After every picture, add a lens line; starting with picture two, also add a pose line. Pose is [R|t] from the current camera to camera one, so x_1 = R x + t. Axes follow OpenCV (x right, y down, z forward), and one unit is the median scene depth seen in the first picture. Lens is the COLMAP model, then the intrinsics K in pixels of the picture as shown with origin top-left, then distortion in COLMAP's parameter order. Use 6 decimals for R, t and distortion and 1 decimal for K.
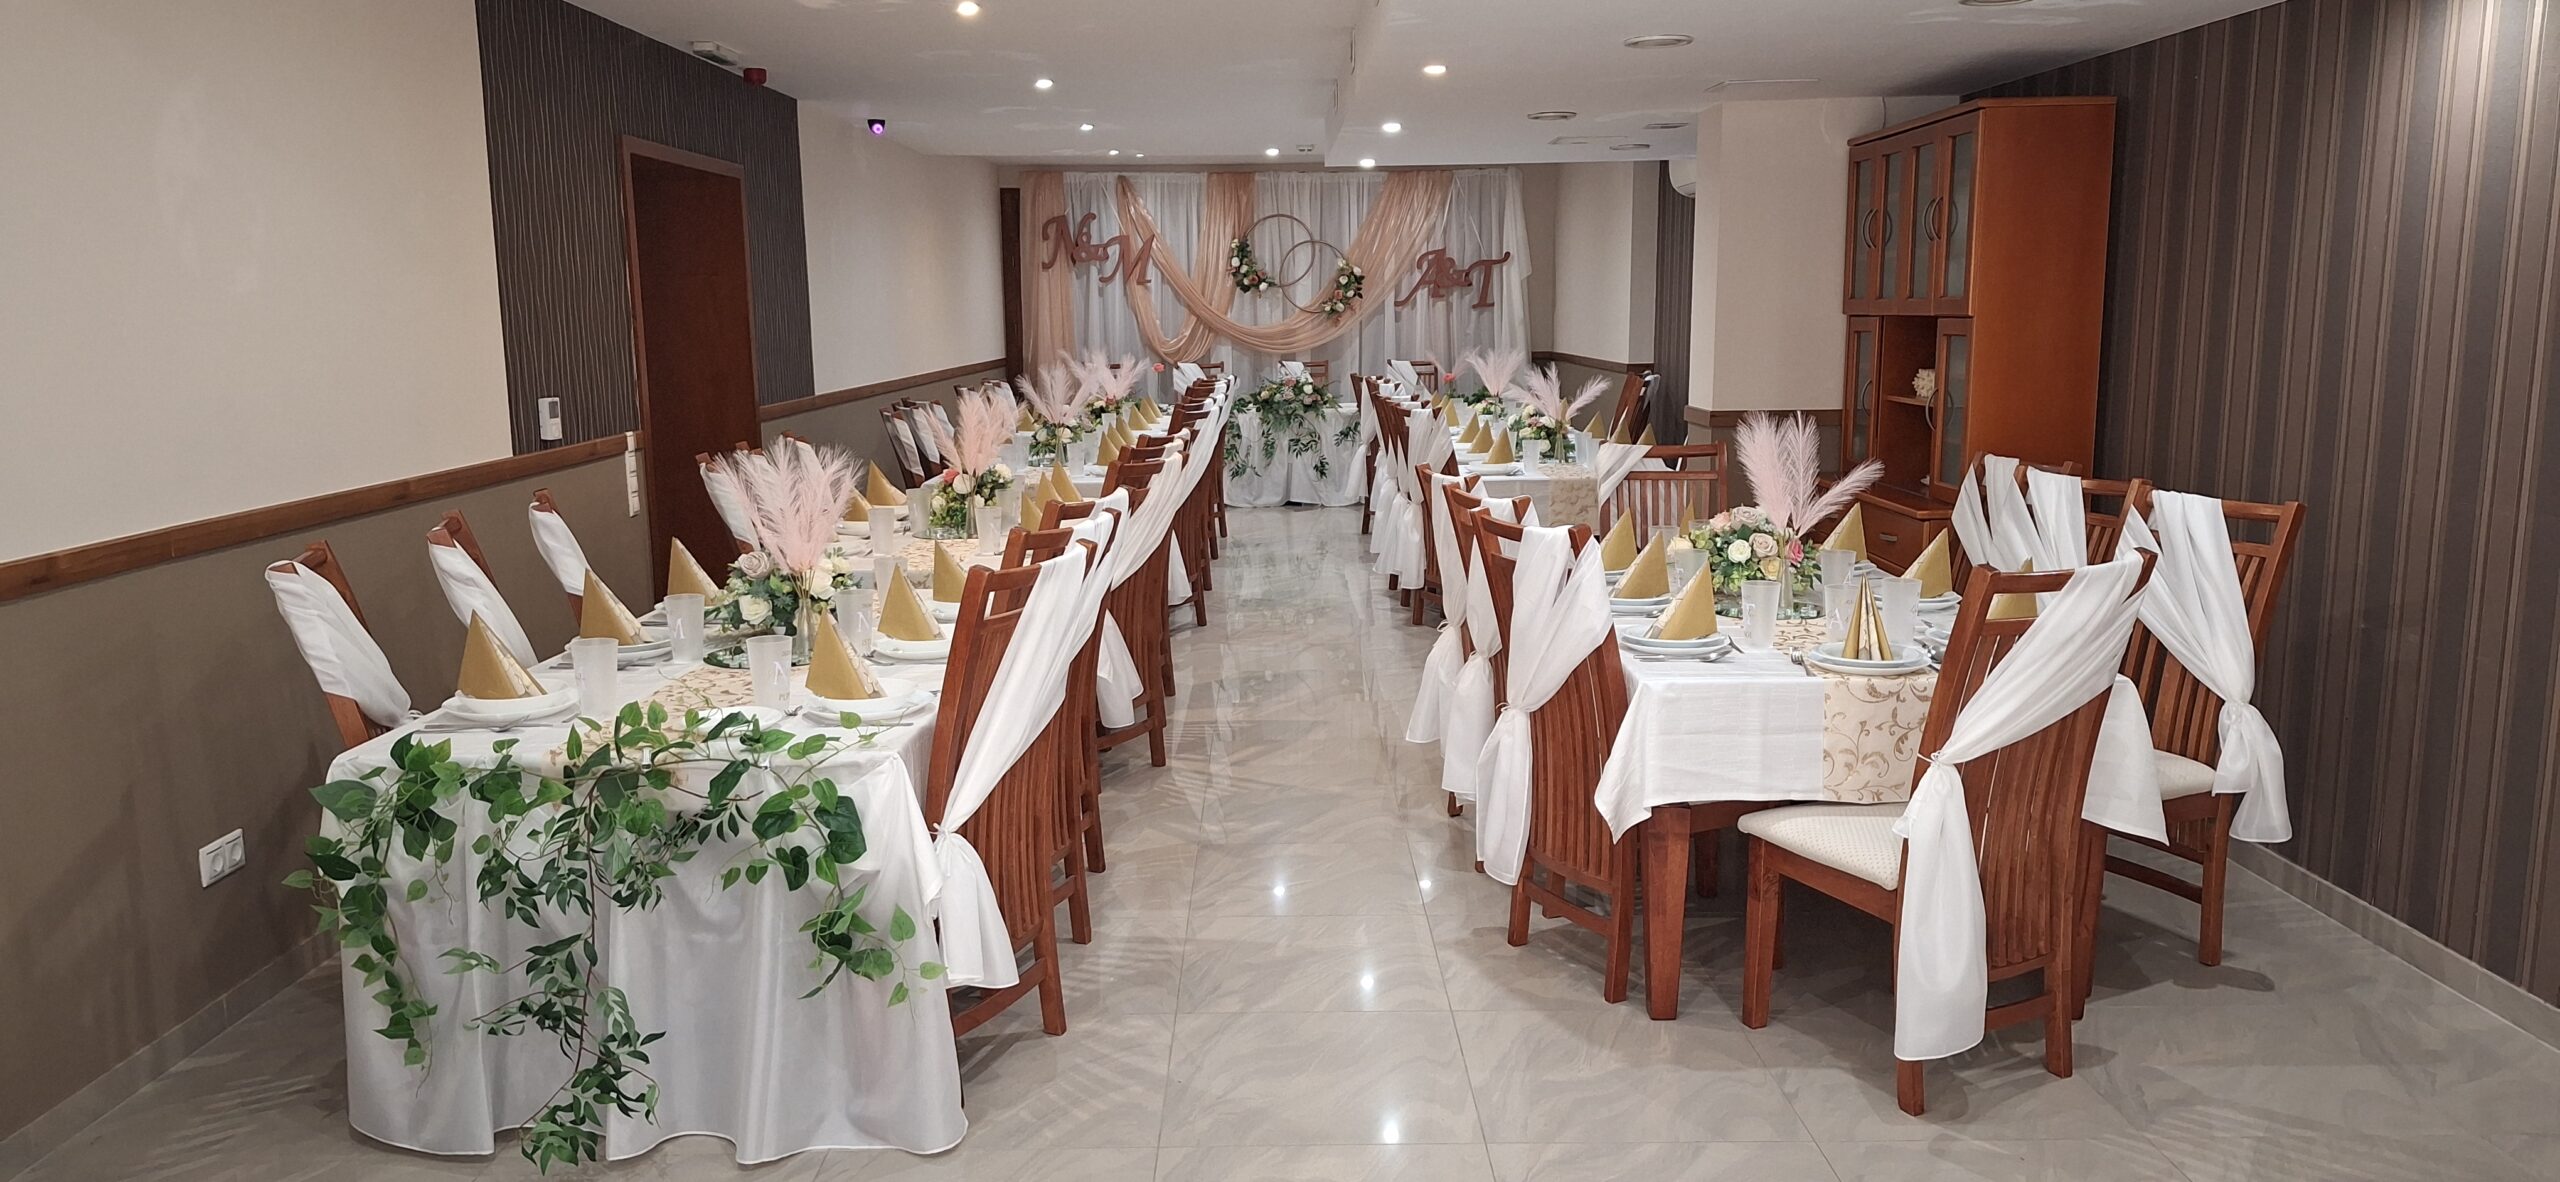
lens RADIAL K [[1746.5, 0, 1277.8], [0, 1746.5, 587.1], [0, 0, 1]] dist [0.121702, -0.140286]
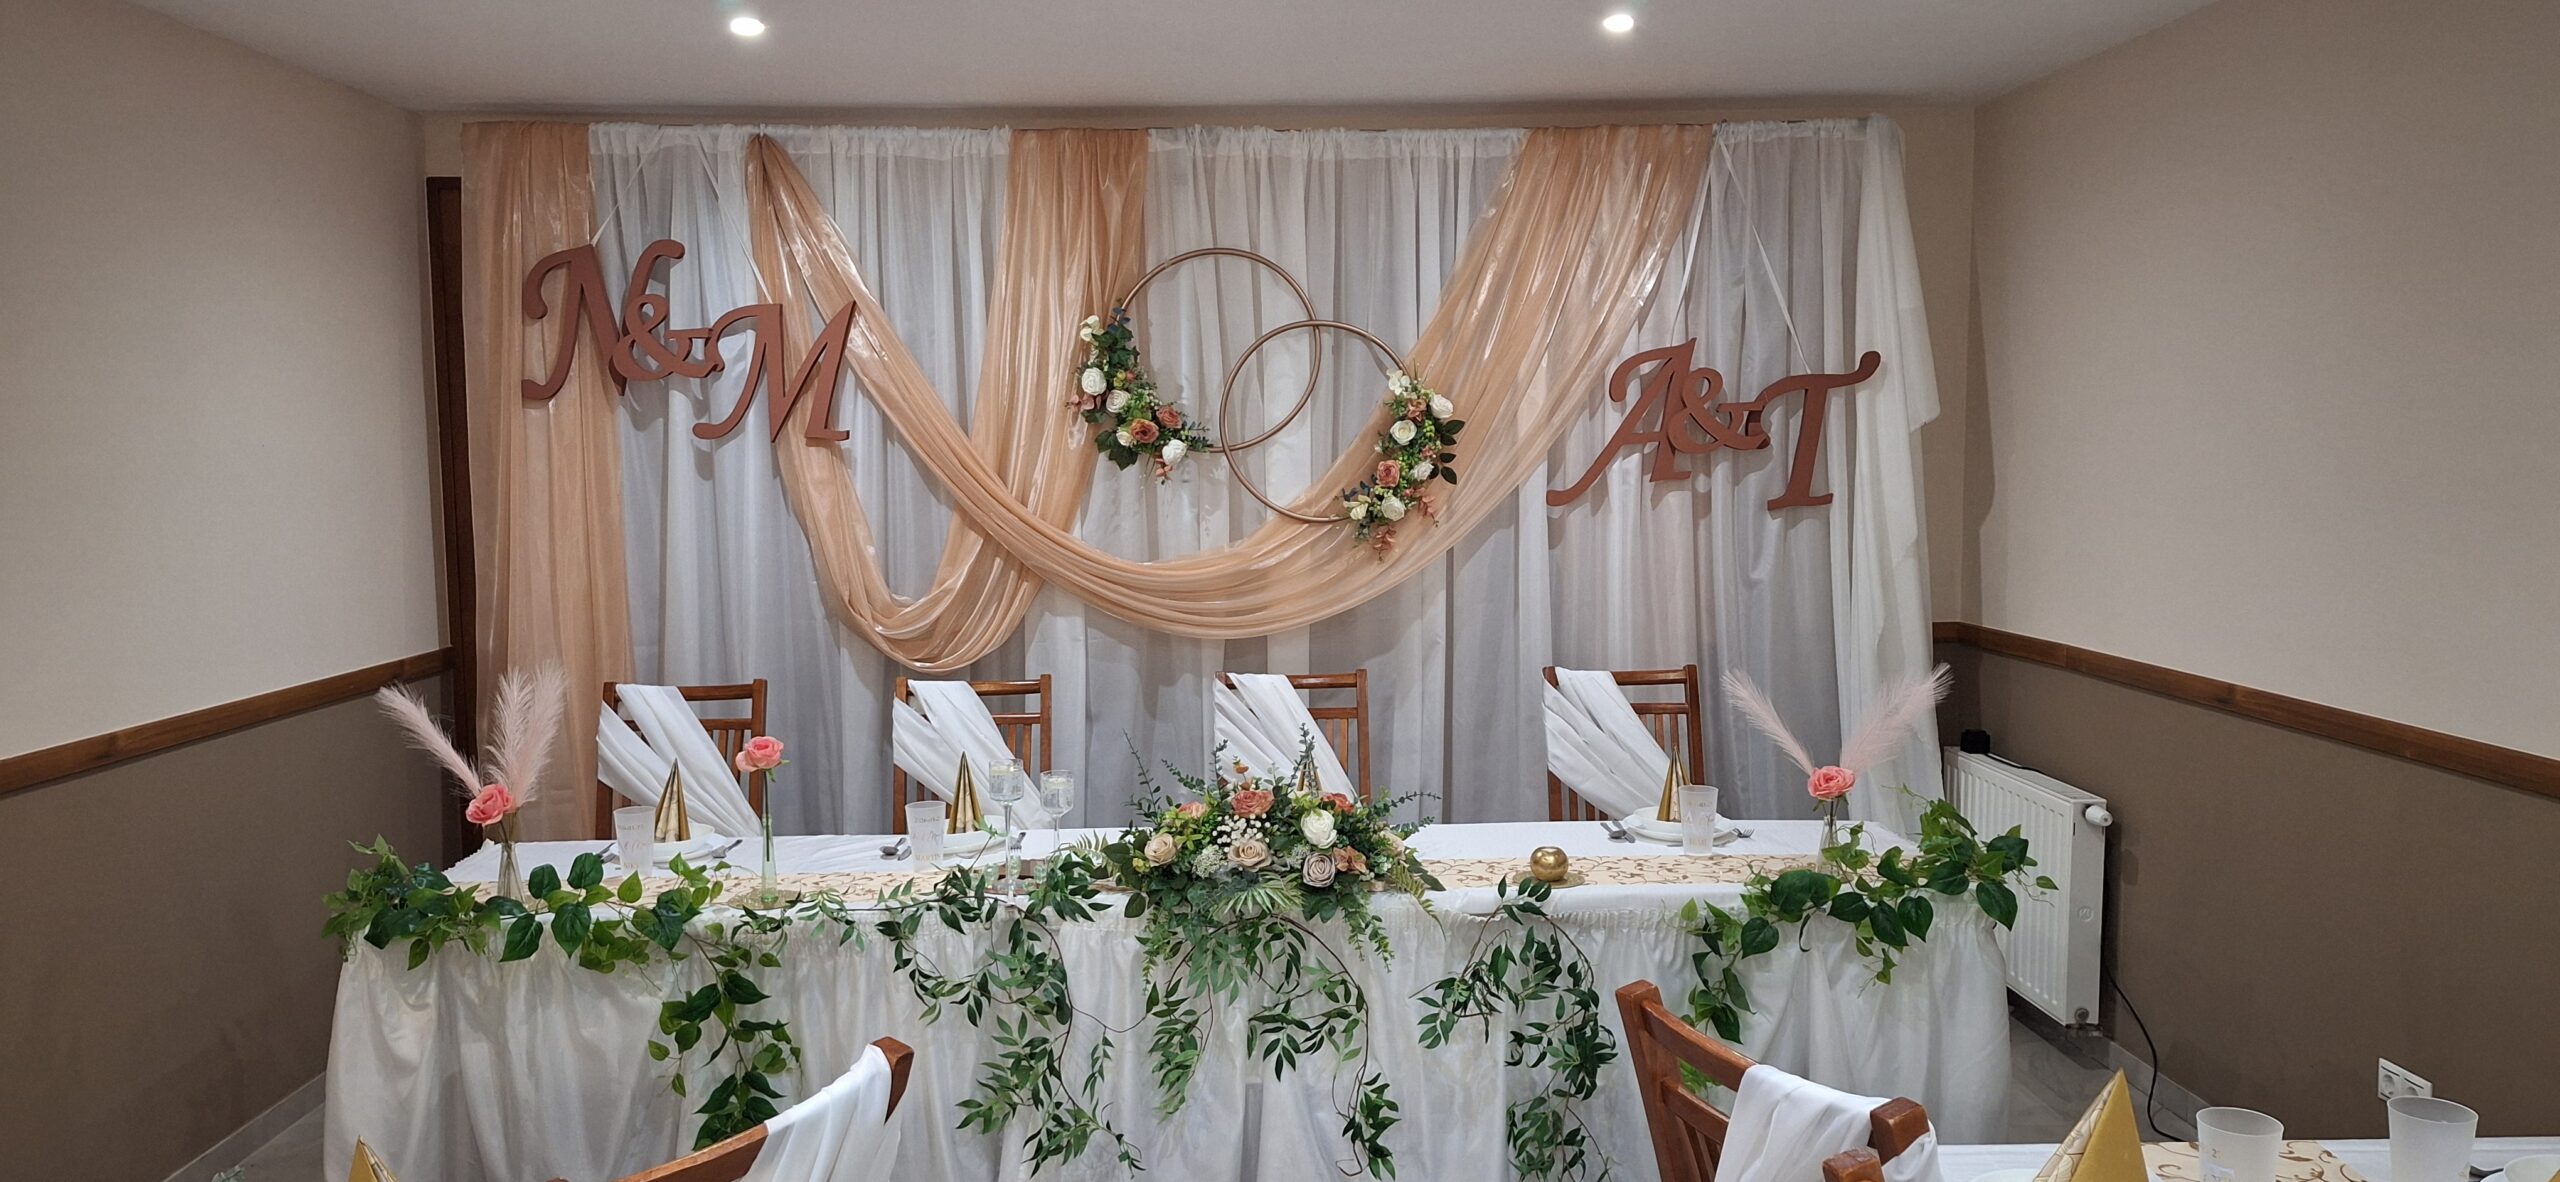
lens RADIAL K [[1746.5, 0, 1277.8], [0, 1746.5, 587.1], [0, 0, 1]] dist [0.121702, -0.140286]
pose [[0.999731, -0.003721, 0.022879, 0.004284], [0.005655, 0.996361, -0.085048, -0.114647], [-0.022479, 0.085155, 0.996114, 0.654694]]
